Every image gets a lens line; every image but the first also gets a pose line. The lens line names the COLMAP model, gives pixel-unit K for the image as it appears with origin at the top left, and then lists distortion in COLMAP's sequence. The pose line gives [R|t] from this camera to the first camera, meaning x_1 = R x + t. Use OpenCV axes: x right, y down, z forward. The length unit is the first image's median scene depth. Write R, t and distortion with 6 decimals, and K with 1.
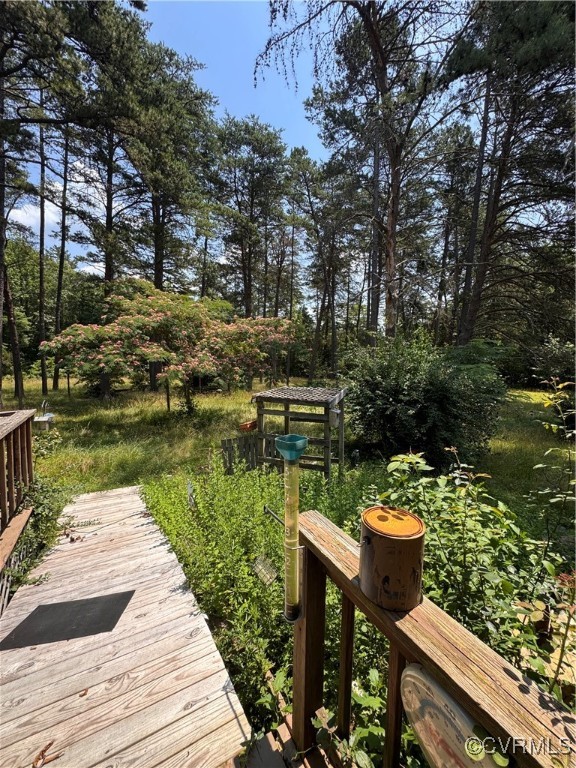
lens RADIAL K [[304.9, 0, 288.0], [0, 304.9, 384.0], [0, 0, 1]] dist [-0.000801, -0.000237]
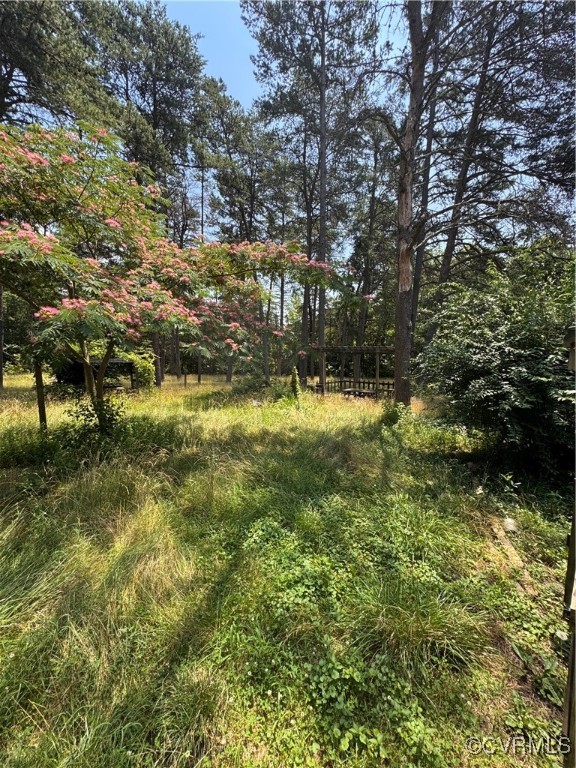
lens RADIAL K [[306.5, 0, 288.0], [0, 306.5, 384.0], [0, 0, 1]] dist [-0.003670, 0.000085]
pose [[0.930049, -0.031092, 0.366118, -0.147957], [0.031933, 0.999483, 0.003760, 0.021558], [-0.366045, 0.008194, 0.930561, 0.294702]]
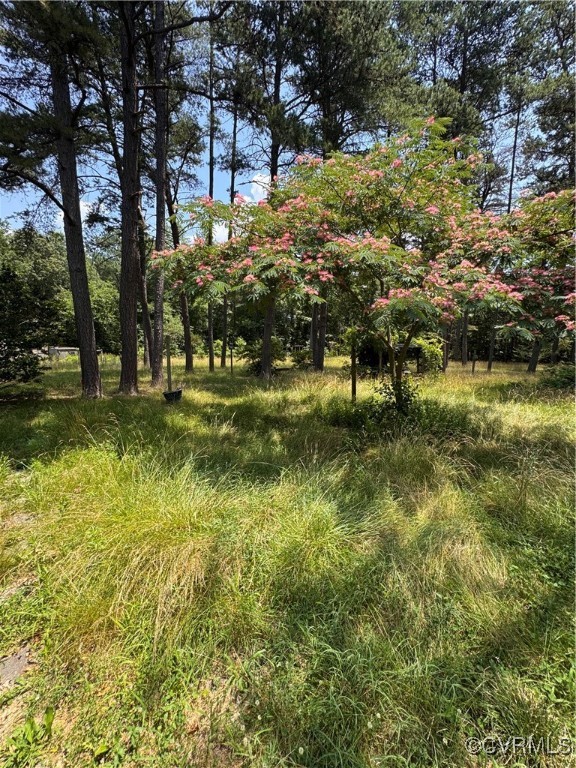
lens RADIAL K [[306.5, 0, 288.0], [0, 306.5, 384.0], [0, 0, 1]] dist [-0.003670, 0.000085]
pose [[0.887742, 0.046163, -0.458021, -0.164702], [-0.026911, 0.998462, 0.048473, 0.023118], [0.459555, -0.030705, 0.887619, 0.291364]]
